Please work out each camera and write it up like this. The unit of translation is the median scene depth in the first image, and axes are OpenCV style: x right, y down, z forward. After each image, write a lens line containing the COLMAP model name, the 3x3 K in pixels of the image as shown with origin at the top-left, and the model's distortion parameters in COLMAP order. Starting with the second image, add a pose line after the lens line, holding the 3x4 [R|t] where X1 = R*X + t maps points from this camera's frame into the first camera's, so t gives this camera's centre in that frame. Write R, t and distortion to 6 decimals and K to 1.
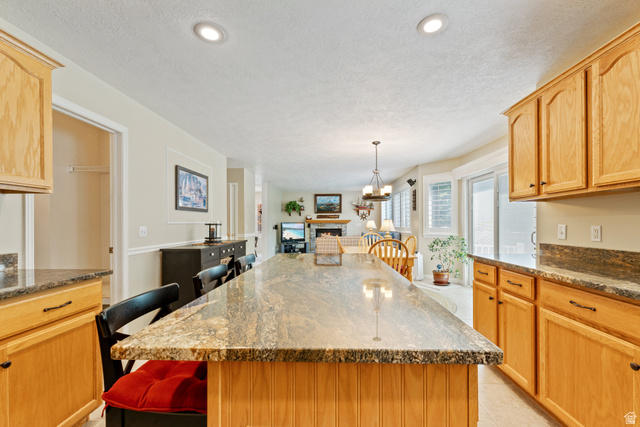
lens RADIAL K [[273.0, 0, 320.7], [0, 273.0, 222.7], [0, 0, 1]] dist [0.011054, 0.000097]
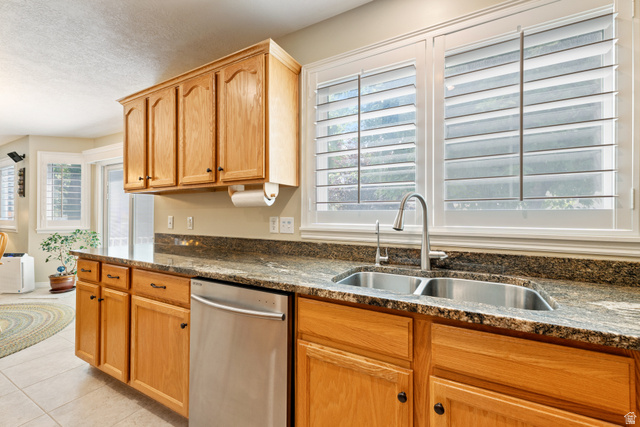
lens RADIAL K [[271.1, 0, 321.4], [0, 271.1, 212.2], [0, 0, 1]] dist [0.001906, 0.000111]
pose [[0.447379, 0.013856, 0.894237, 0.183961], [-0.006299, 0.999904, -0.012342, 0.000891], [-0.894322, -0.000112, 0.447424, -0.092028]]
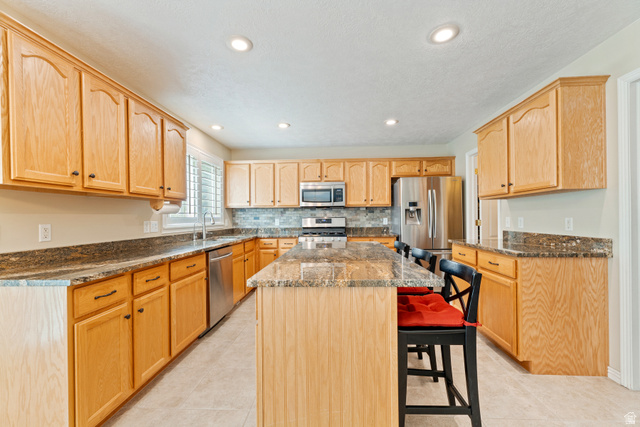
lens RADIAL K [[273.4, 0, 321.2], [0, 273.4, 220.7], [0, 0, 1]] dist [0.008857, -0.000145]
pose [[-0.999819, 0.016679, 0.009167, 0.072905], [0.016767, 0.999813, 0.009632, 0.005557], [-0.009004, 0.009784, -0.999912, 2.155847]]
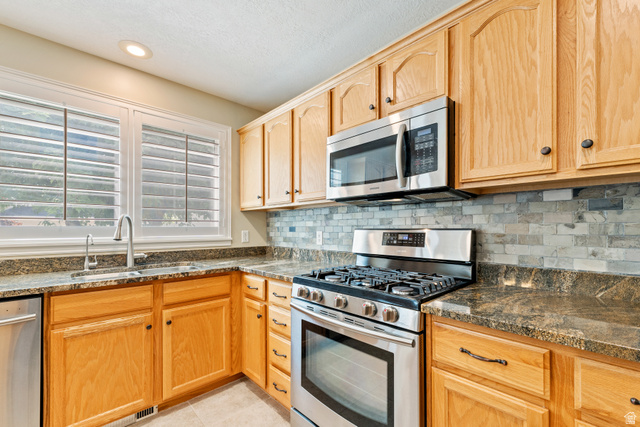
lens RADIAL K [[277.6, 0, 319.9], [0, 277.6, 228.8], [0, 0, 1]] dist [0.002816, 0.000002]
pose [[-0.710980, 0.007862, 0.703168, -0.399768], [0.005835, 0.999969, -0.005280, 0.003544], [-0.703188, 0.000349, -0.711004, 0.267518]]
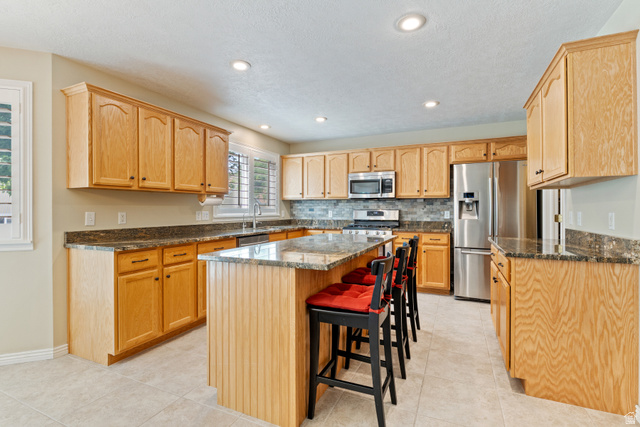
lens RADIAL K [[306.8, 0, 320.0], [0, 306.8, 213.5], [0, 0, 1]] dist [-0.001871, -0.000071]
pose [[-0.926849, 0.002845, 0.375423, -0.536229], [0.005879, 0.999959, 0.006937, 0.012601], [-0.375388, 0.008636, -0.926828, 2.293616]]
